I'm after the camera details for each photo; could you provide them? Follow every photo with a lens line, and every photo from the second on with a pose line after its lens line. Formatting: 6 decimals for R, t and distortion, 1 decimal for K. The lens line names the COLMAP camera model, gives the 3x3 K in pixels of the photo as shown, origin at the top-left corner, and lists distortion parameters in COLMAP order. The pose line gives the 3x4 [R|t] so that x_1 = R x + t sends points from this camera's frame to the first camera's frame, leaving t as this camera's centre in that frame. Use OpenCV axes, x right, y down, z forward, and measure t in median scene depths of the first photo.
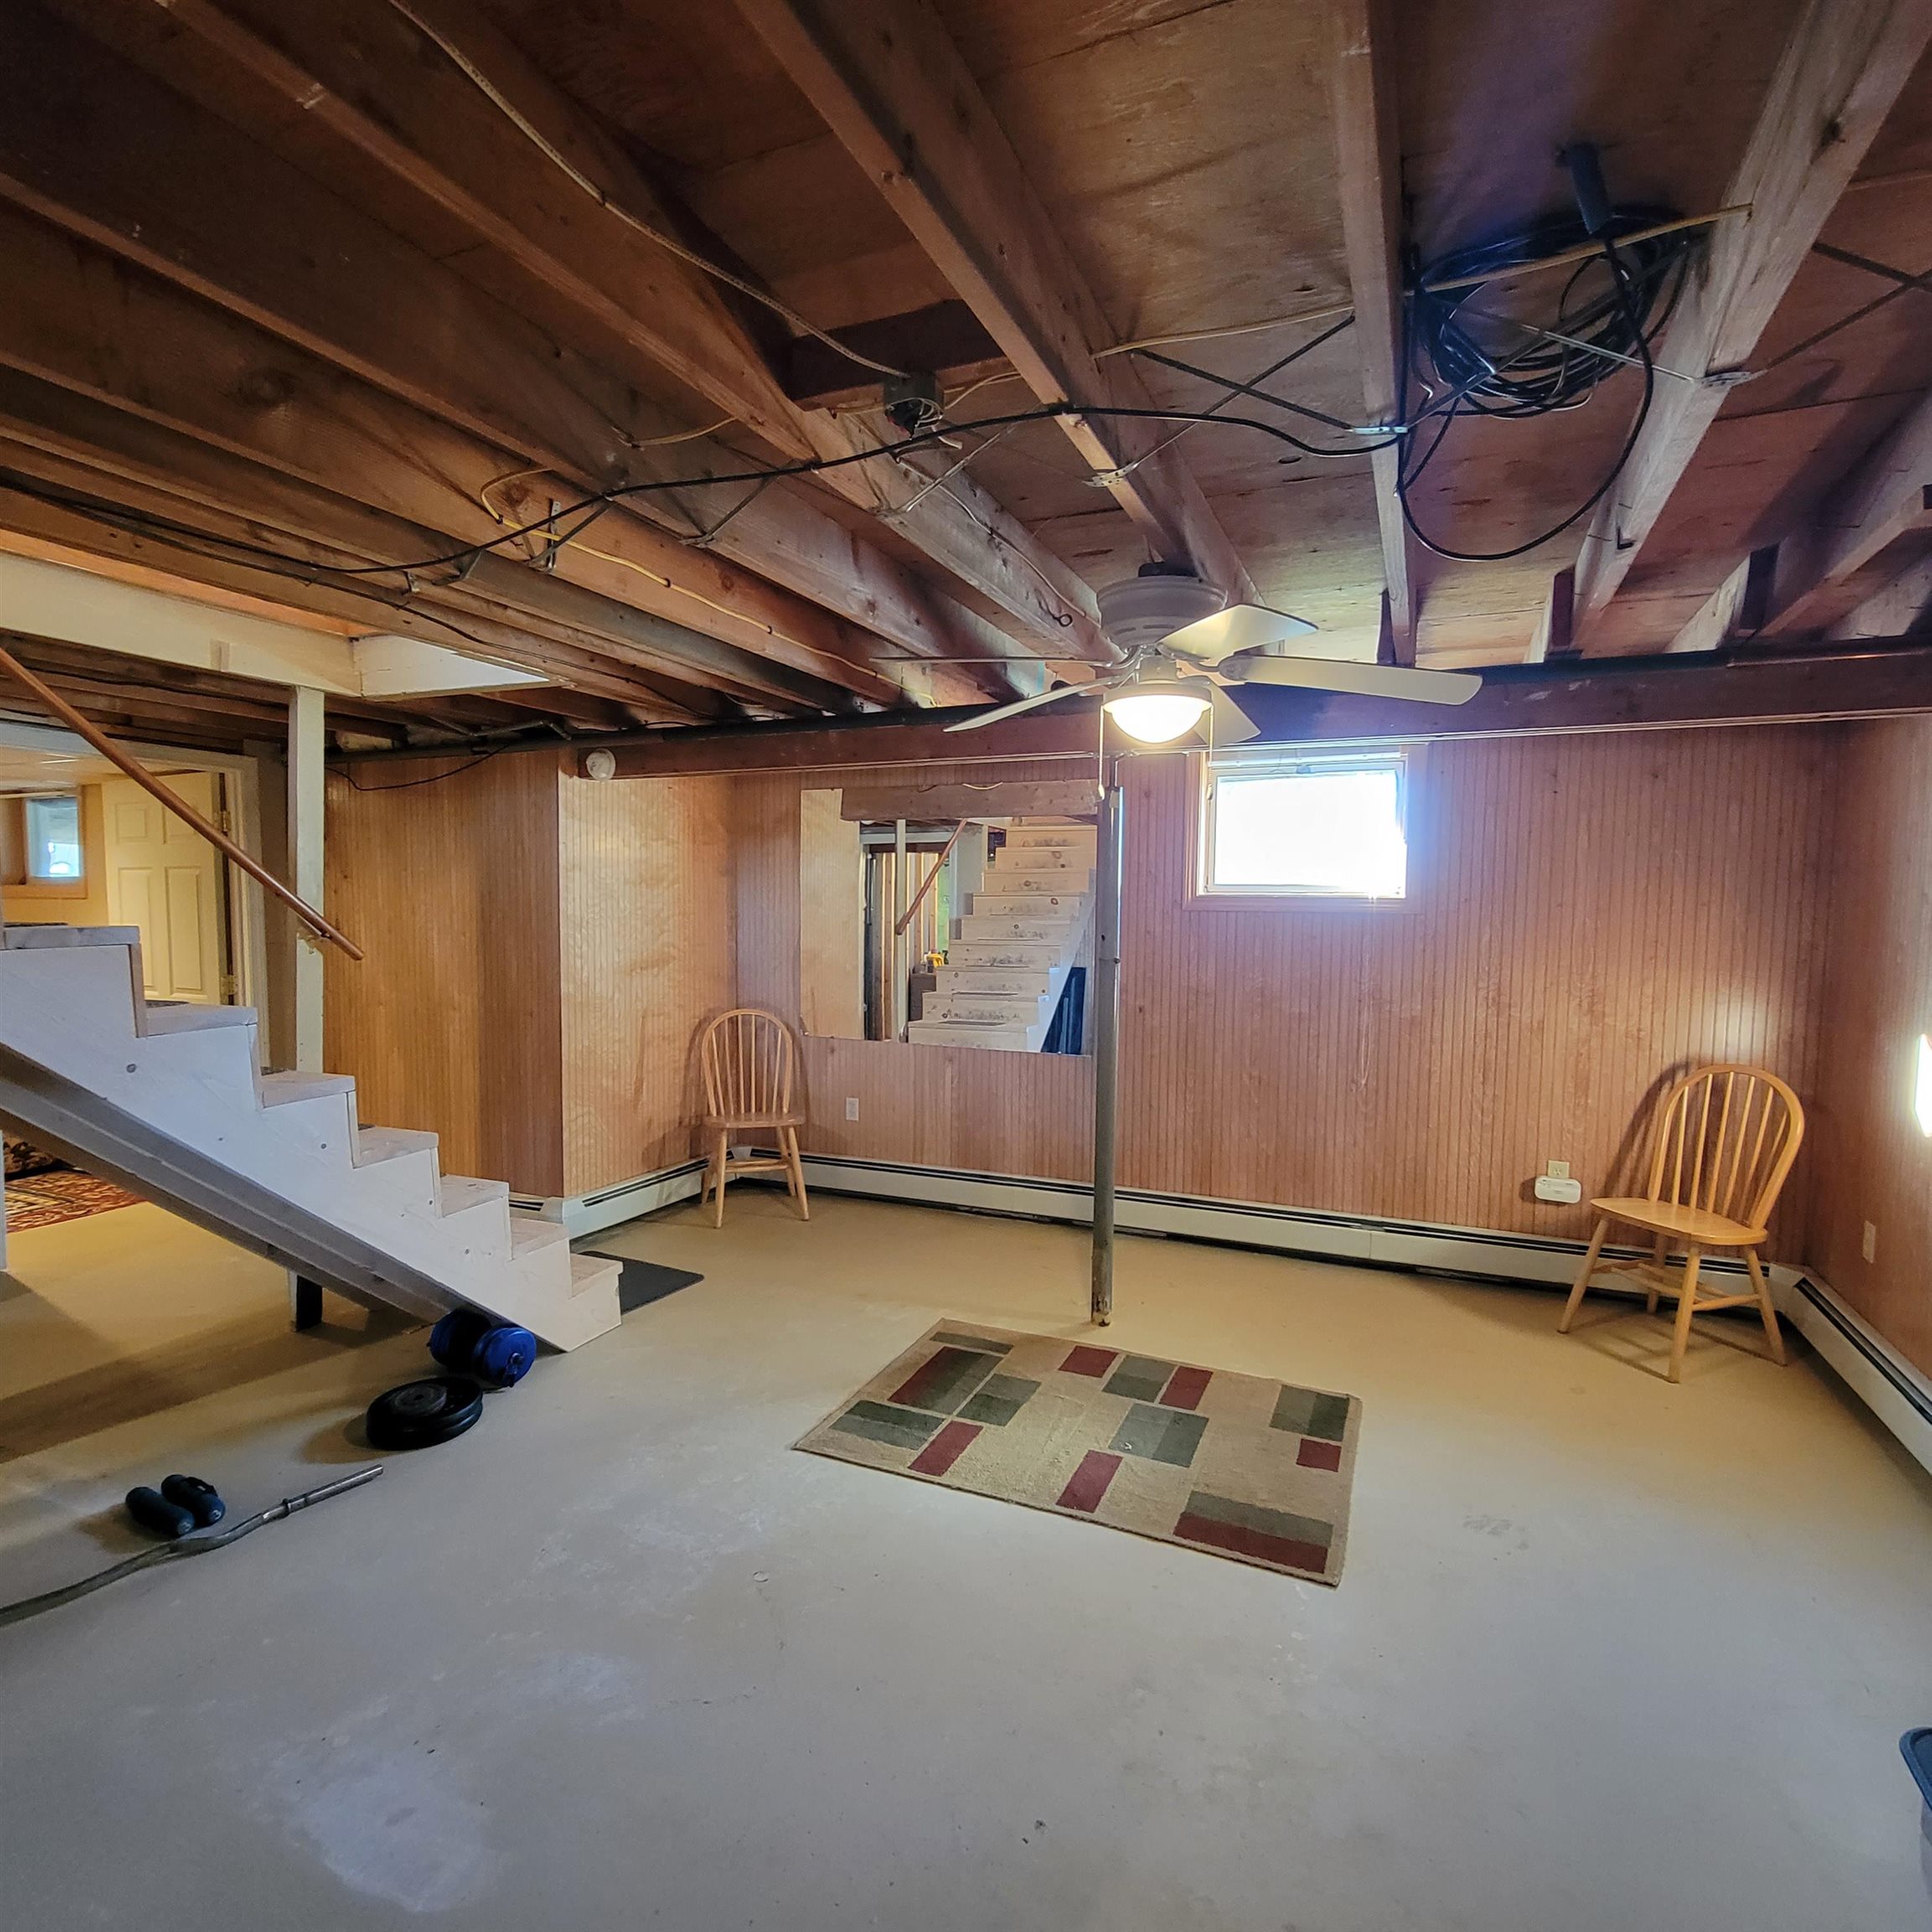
lens RADIAL K [[1050.3, 0, 958.8], [0, 1050.3, 982.2], [0, 0, 1]] dist [-0.005045, 0.003929]
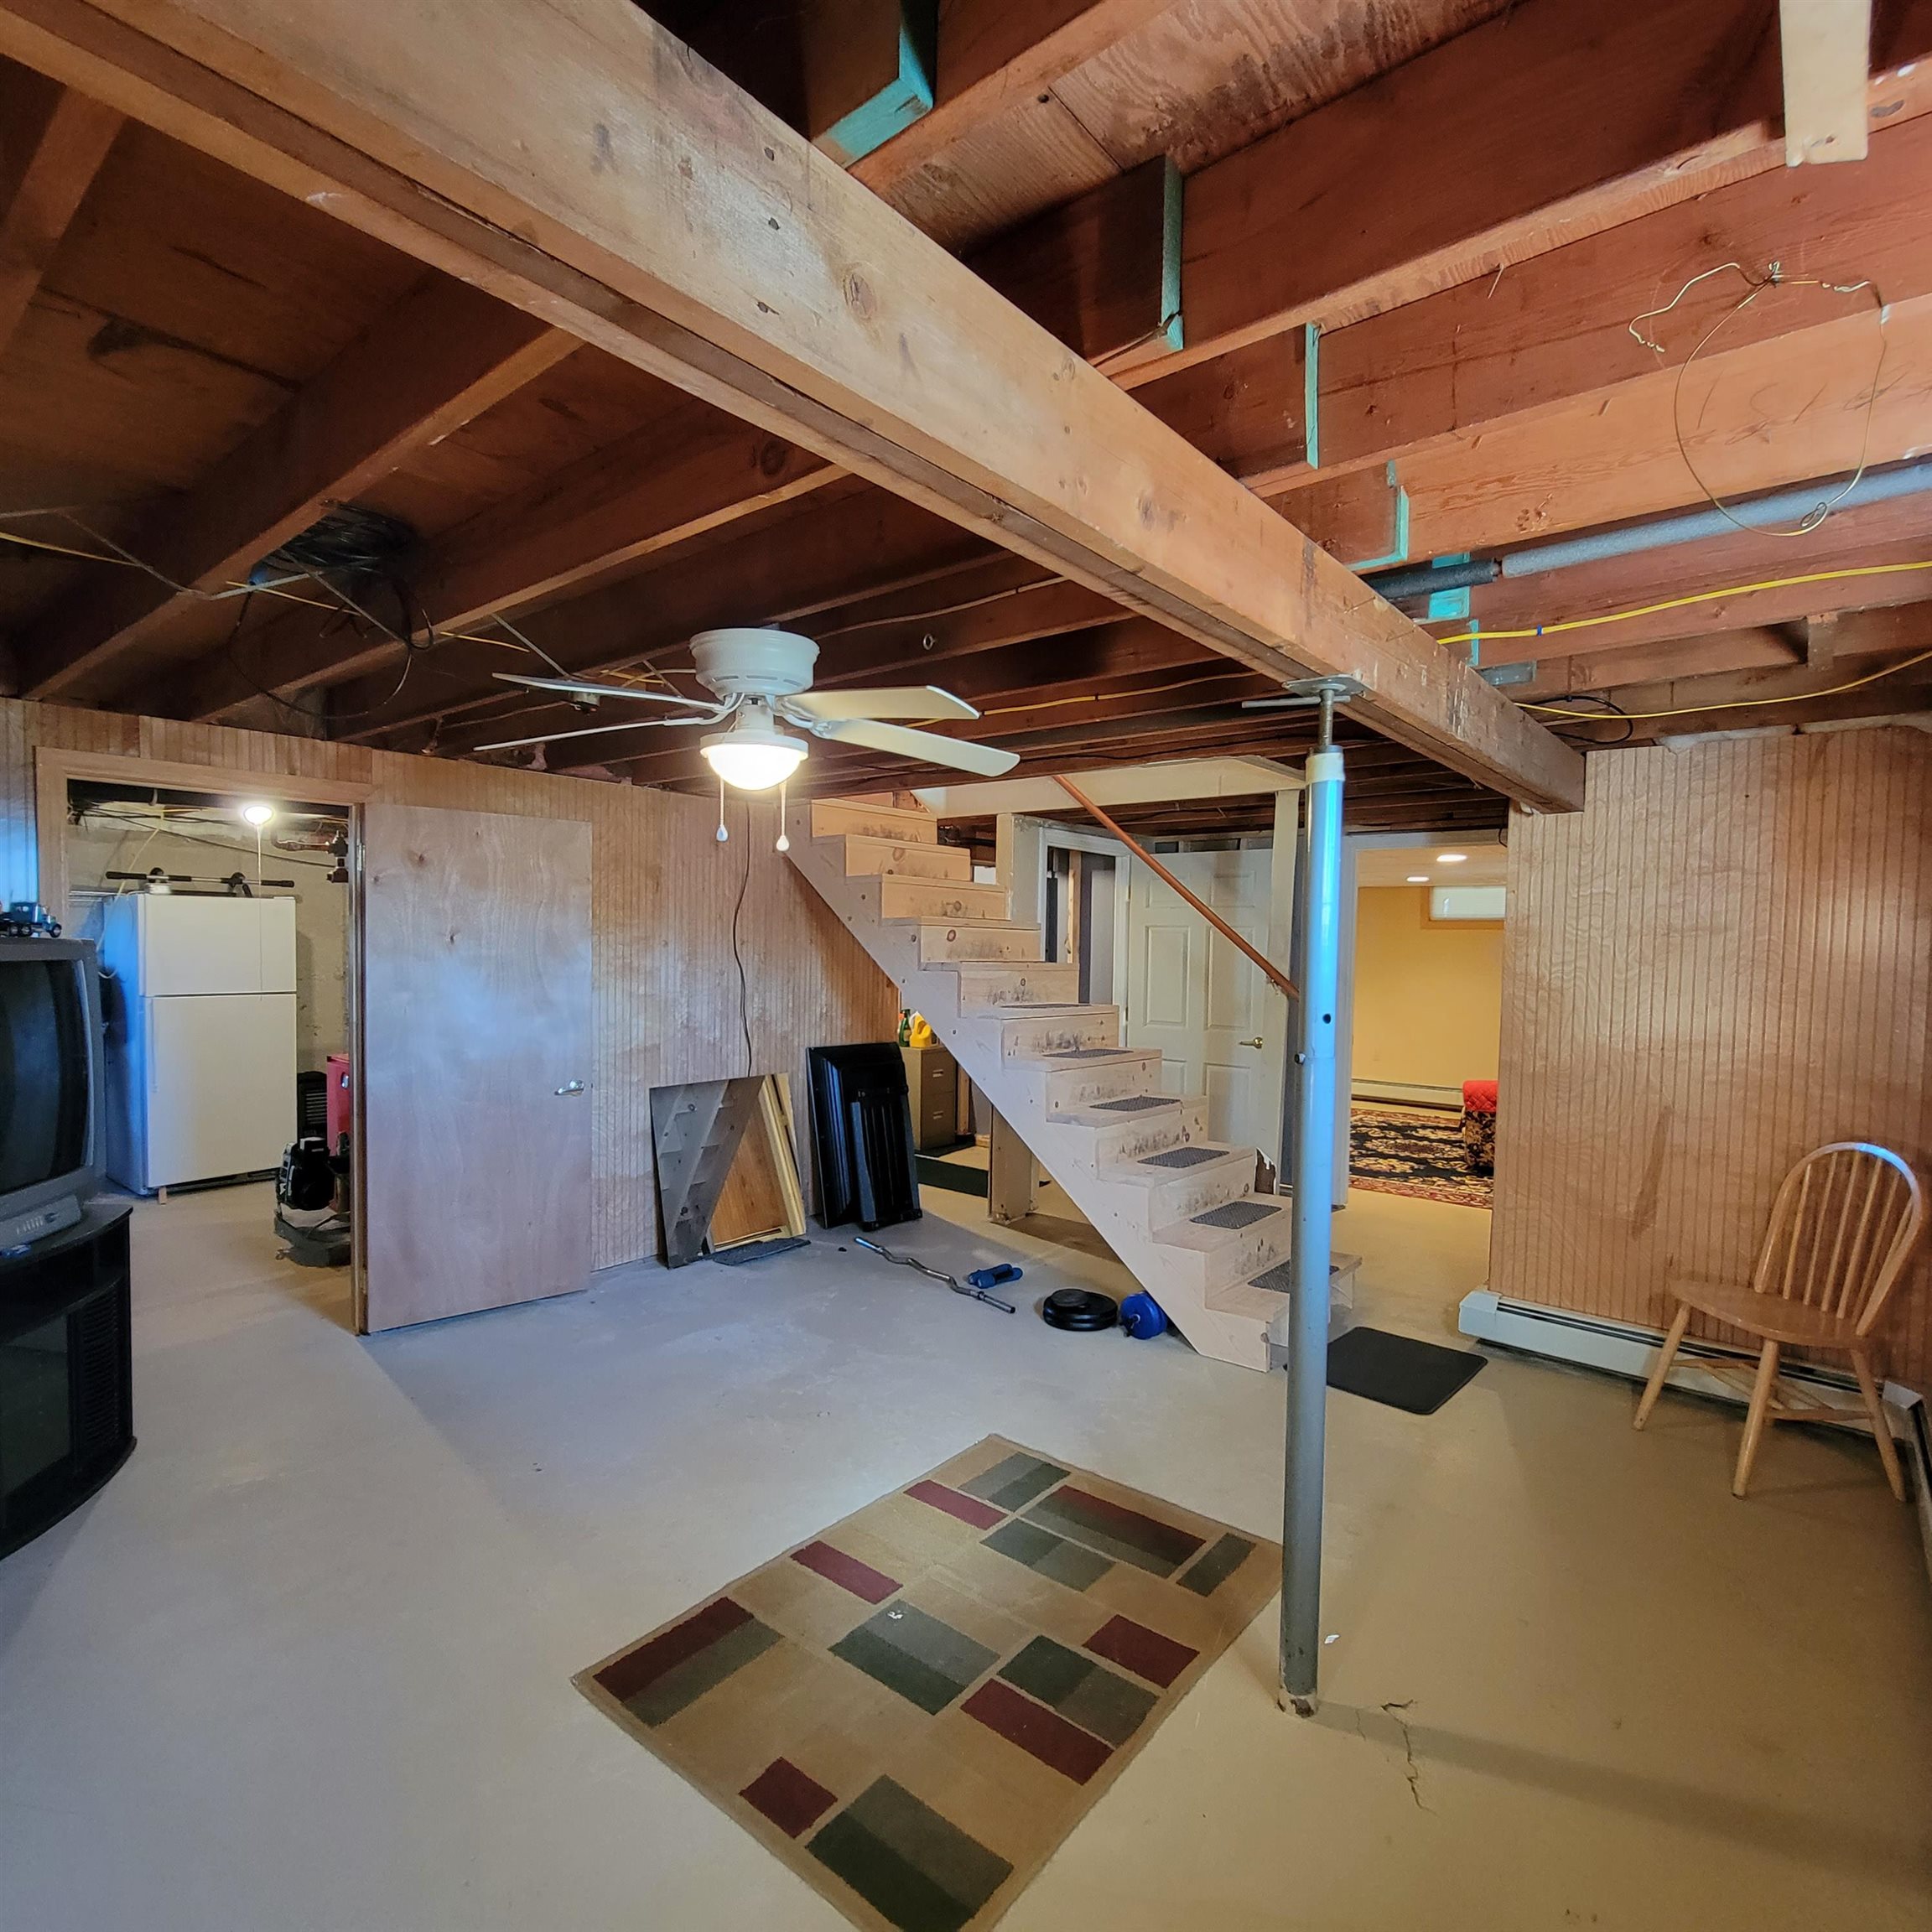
lens RADIAL K [[1050.3, 0, 958.8], [0, 1050.3, 982.2], [0, 0, 1]] dist [-0.005045, 0.003929]
pose [[-0.257374, 0.021776, -0.966066, 0.830019], [-0.091351, 0.994720, 0.046759, -0.077889], [0.961984, 0.100286, -0.254026, 1.082927]]
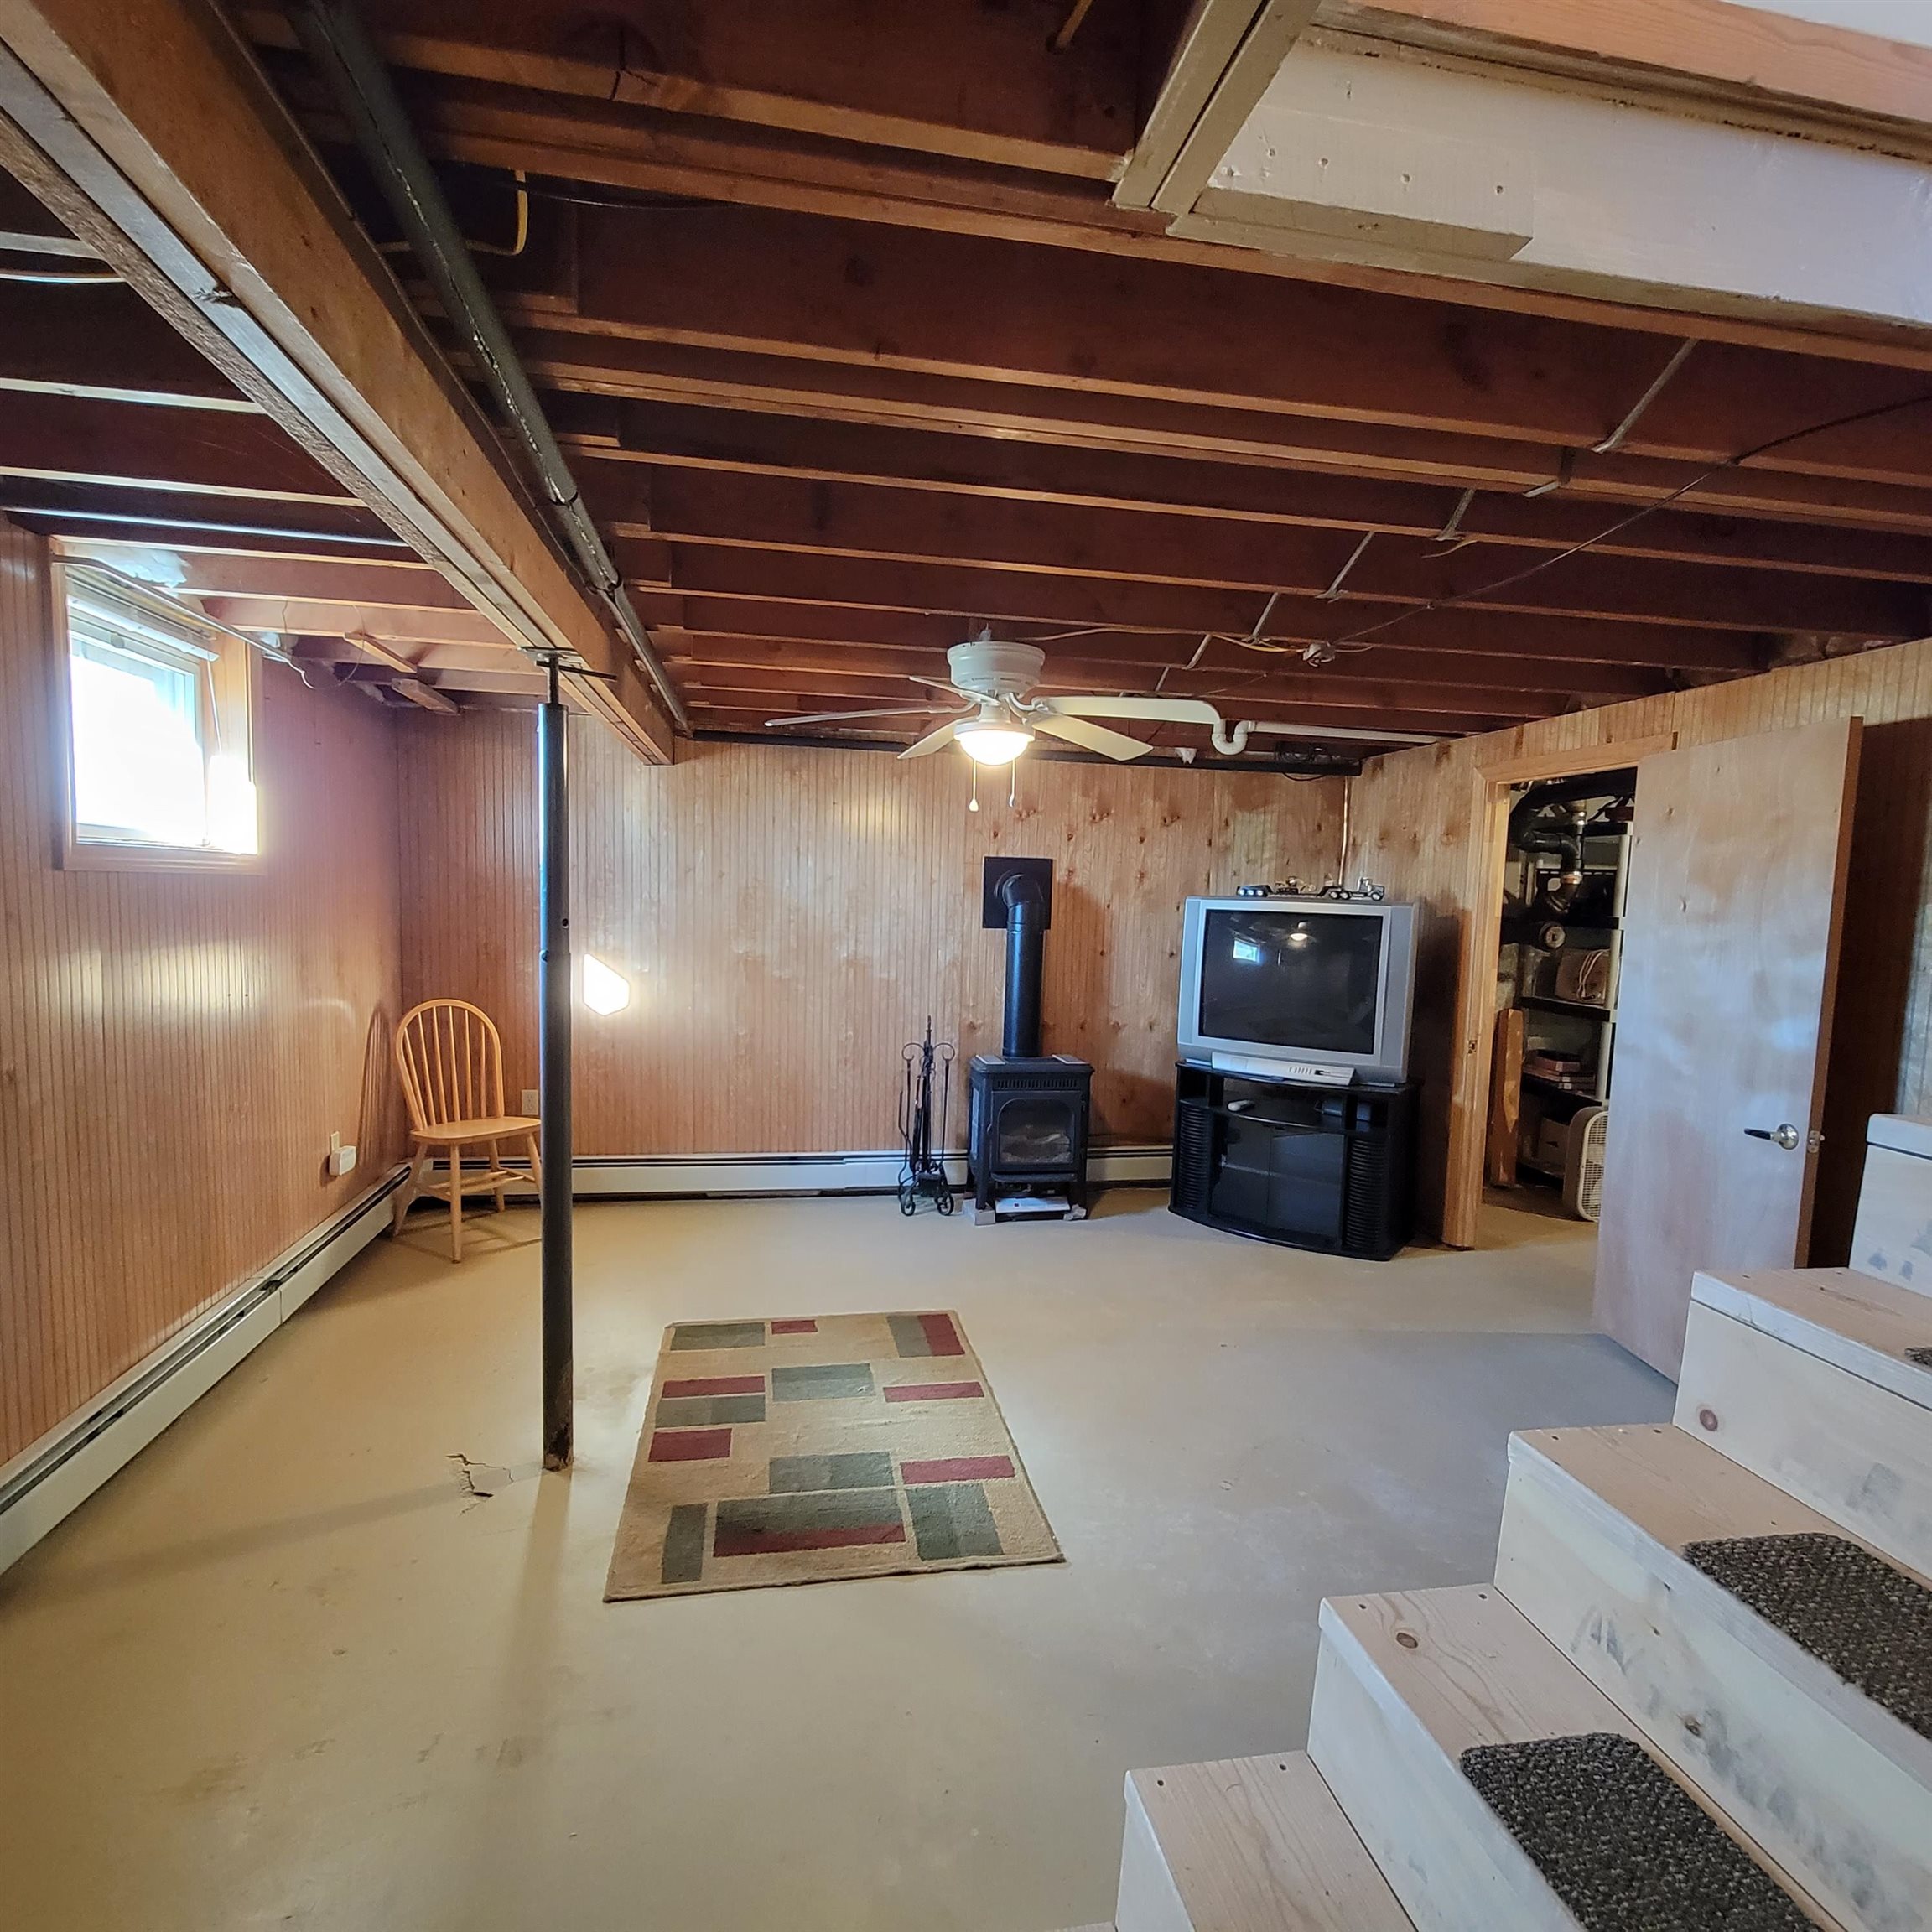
lens RADIAL K [[1050.3, 0, 958.8], [0, 1050.3, 982.2], [0, 0, 1]] dist [-0.005045, 0.003929]
pose [[-0.570379, -0.105330, 0.814600, -0.654936], [0.024945, 0.989065, 0.145355, -0.110595], [-0.821003, 0.103227, -0.561515, 1.330826]]
